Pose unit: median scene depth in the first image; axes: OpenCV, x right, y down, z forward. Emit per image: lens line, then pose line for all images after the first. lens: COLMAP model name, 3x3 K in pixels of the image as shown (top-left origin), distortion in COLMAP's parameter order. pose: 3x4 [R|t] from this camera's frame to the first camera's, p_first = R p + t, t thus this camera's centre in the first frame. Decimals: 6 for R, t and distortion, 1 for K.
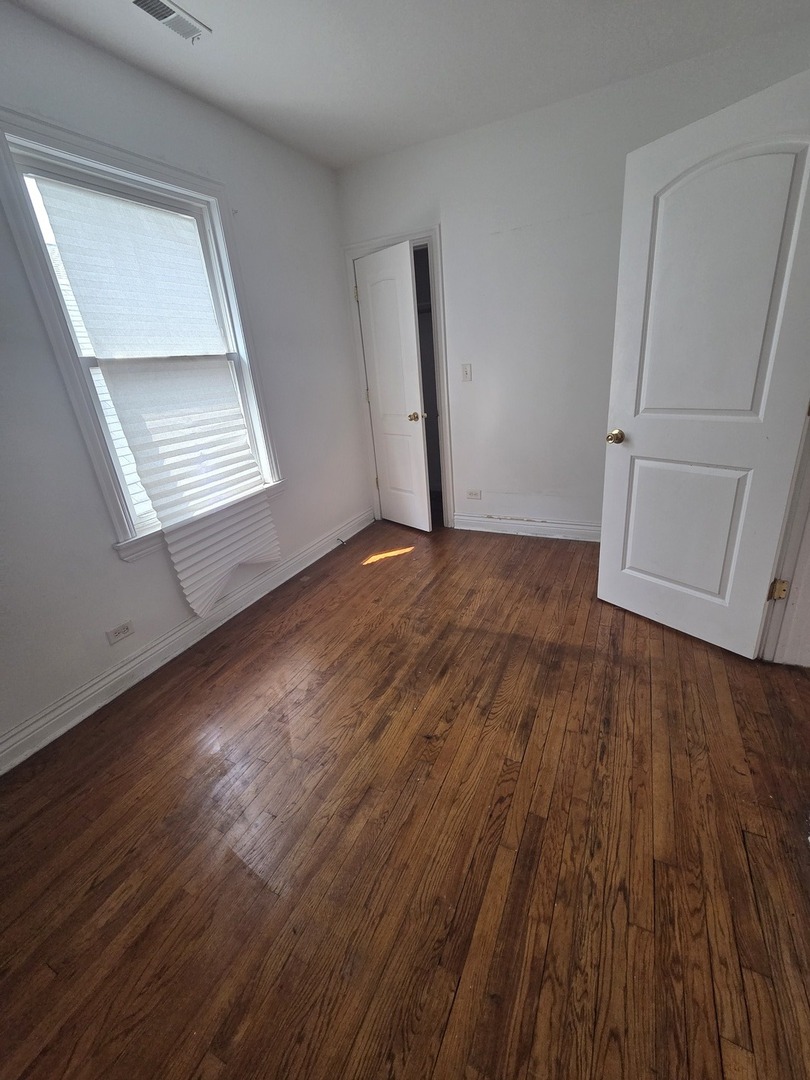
lens RADIAL K [[444.8, 0, 406.2], [0, 444.8, 537.0], [0, 0, 1]] dist [-0.001737, 0.000937]
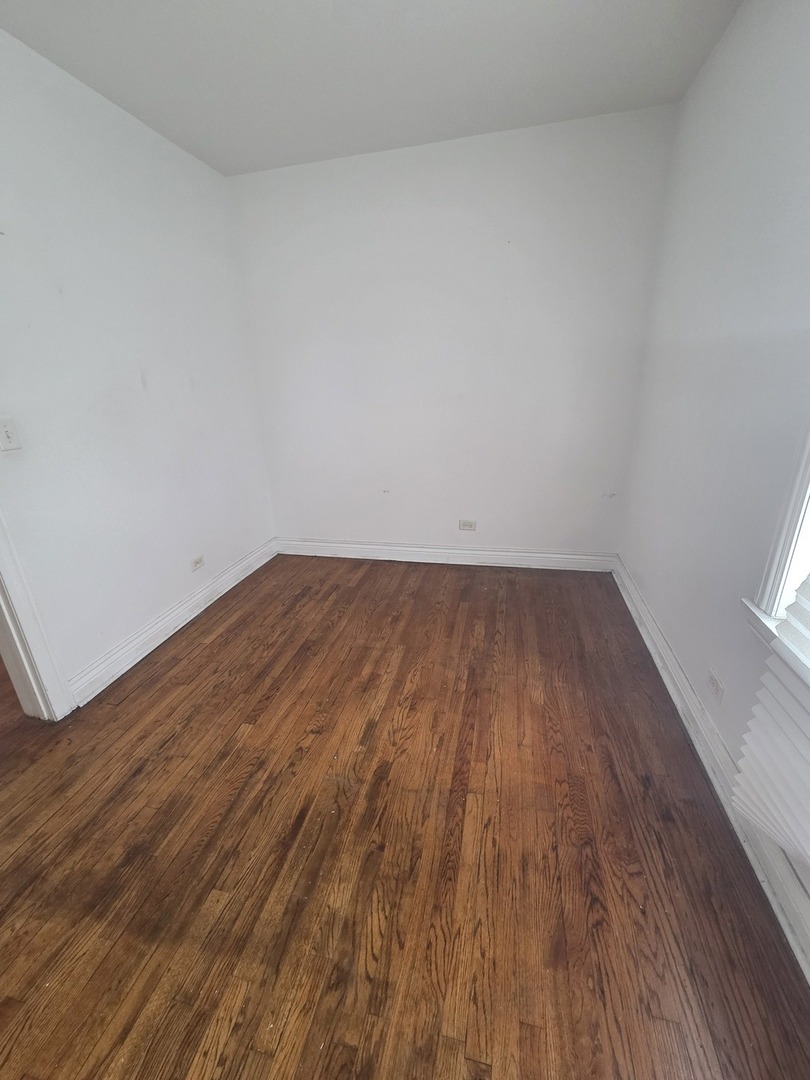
lens RADIAL K [[444.8, 0, 406.2], [0, 444.8, 537.0], [0, 0, 1]] dist [-0.001737, 0.000937]
pose [[-0.965261, 0.193524, -0.175553, -0.050599], [0.024527, 0.736025, 0.676510, -0.597927], [0.260133, 0.648703, -0.715203, 1.468408]]
